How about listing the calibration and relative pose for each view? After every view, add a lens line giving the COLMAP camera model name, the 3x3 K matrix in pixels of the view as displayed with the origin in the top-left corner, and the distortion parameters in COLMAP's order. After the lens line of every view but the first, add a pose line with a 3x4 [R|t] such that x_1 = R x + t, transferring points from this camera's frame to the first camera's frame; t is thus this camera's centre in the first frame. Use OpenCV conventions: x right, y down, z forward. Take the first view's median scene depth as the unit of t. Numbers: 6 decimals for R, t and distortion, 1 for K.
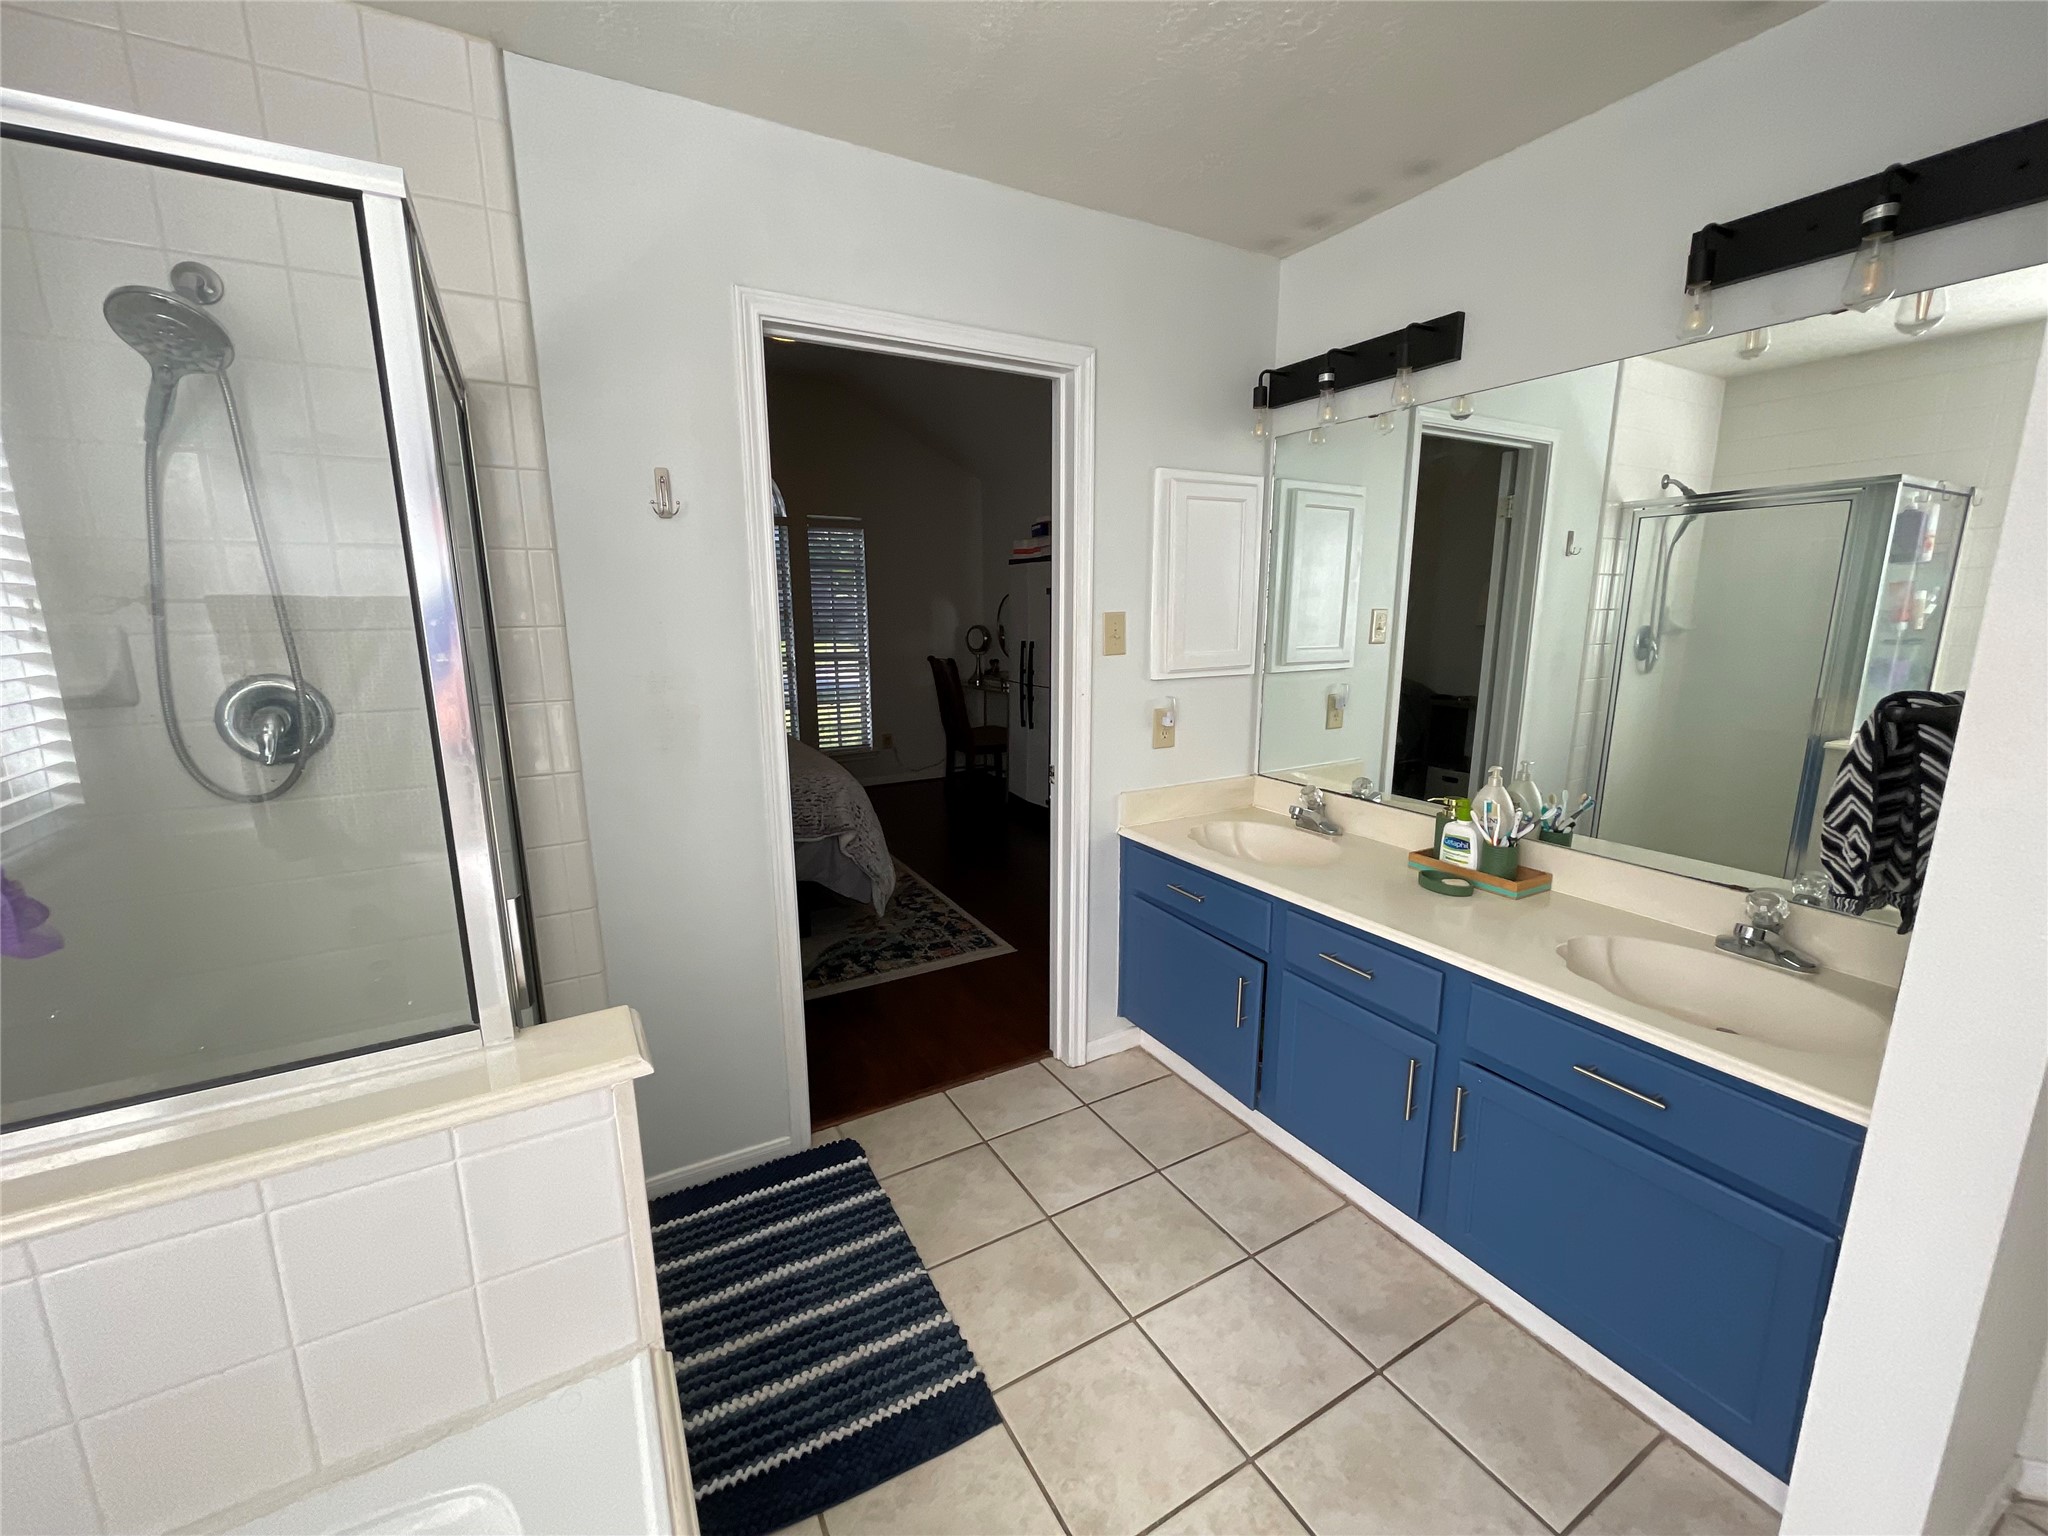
lens RADIAL K [[819.1, 0, 1019.2], [0, 819.1, 772.3], [0, 0, 1]] dist [0.002663, 0.000168]
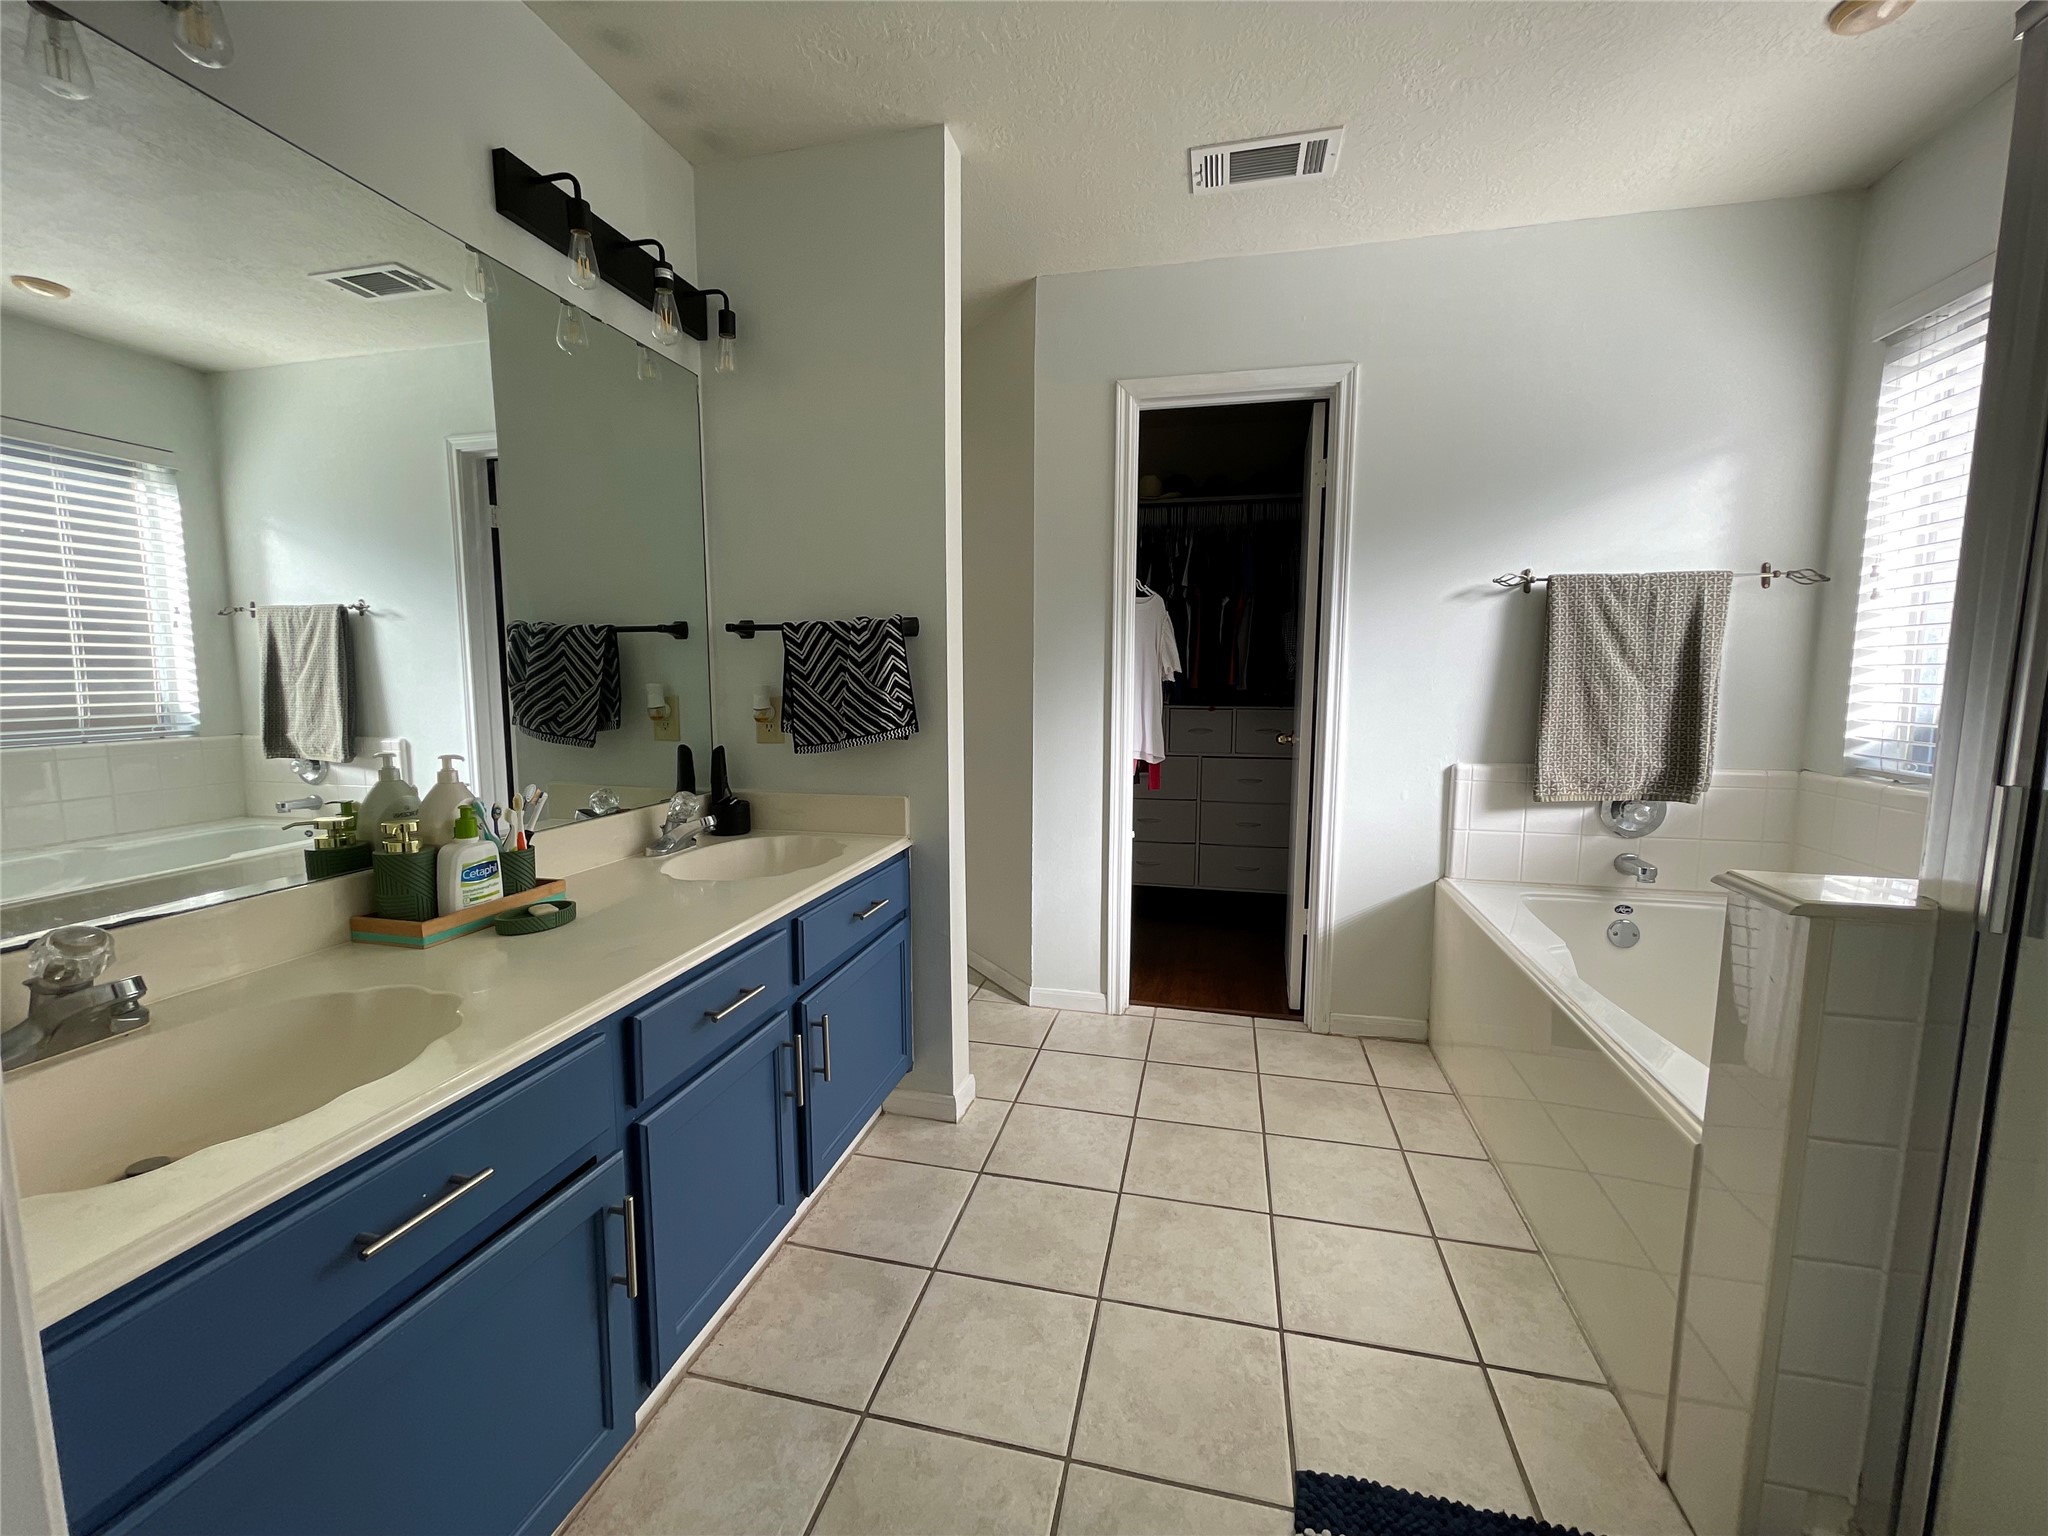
lens RADIAL K [[819.1, 0, 1019.5], [0, 819.1, 778.7], [0, 0, 1]] dist [0.002663, 0.000168]
pose [[-0.730286, -0.063536, 0.680180, -0.140782], [0.139254, 0.960915, 0.239271, -0.050089], [-0.668798, 0.269454, -0.692896, 0.659125]]
